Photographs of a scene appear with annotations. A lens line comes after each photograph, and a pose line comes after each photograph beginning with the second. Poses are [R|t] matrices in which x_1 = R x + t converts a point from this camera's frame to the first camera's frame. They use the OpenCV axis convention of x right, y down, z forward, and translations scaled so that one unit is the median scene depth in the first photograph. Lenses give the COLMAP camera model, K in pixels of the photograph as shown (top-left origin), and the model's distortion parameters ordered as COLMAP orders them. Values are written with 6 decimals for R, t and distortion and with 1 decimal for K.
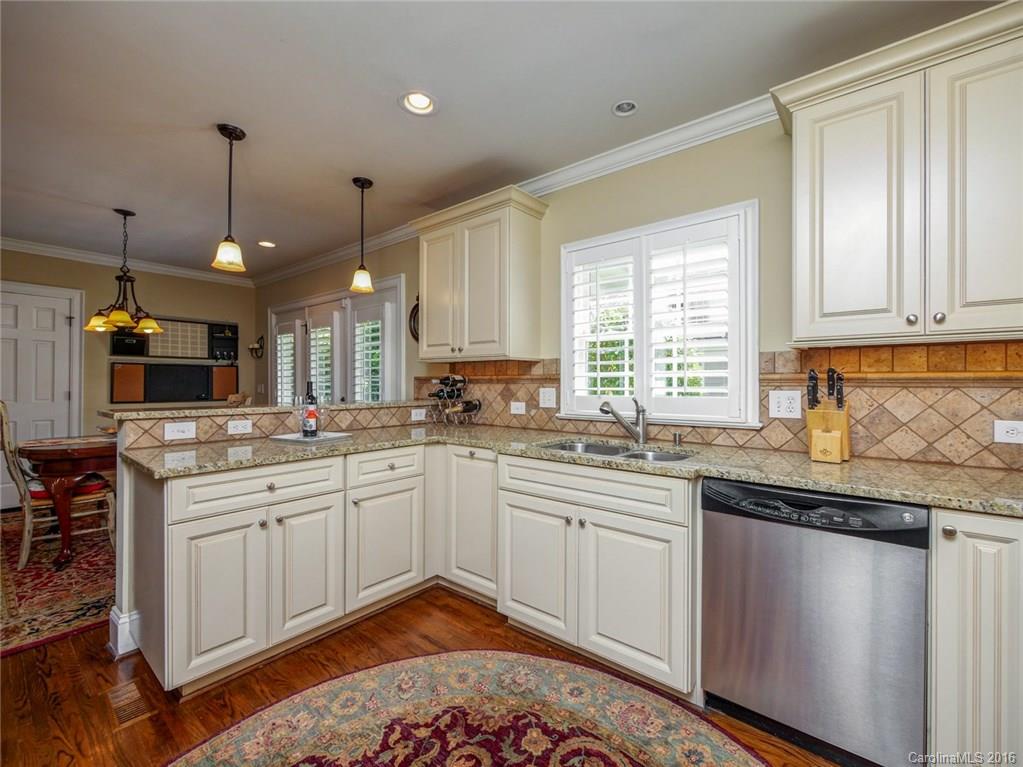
lens RADIAL K [[443.9, 0, 511.0], [0, 443.9, 380.5], [0, 0, 1]] dist [-0.005918, 0.000489]
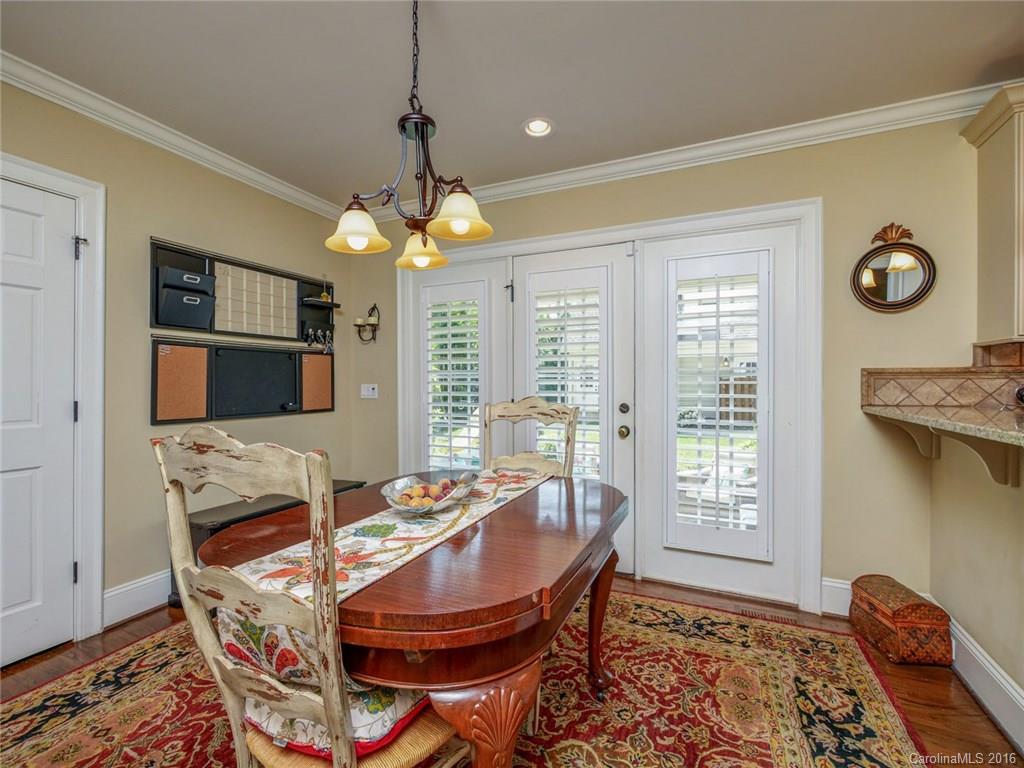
lens RADIAL K [[444.4, 0, 521.1], [0, 444.4, 383.5], [0, 0, 1]] dist [-0.005918, 0.000489]
pose [[0.964643, -0.006968, 0.263468, -1.200467], [0.004162, 0.999929, 0.011205, 0.005272], [-0.263527, -0.009712, 0.964603, 0.792763]]
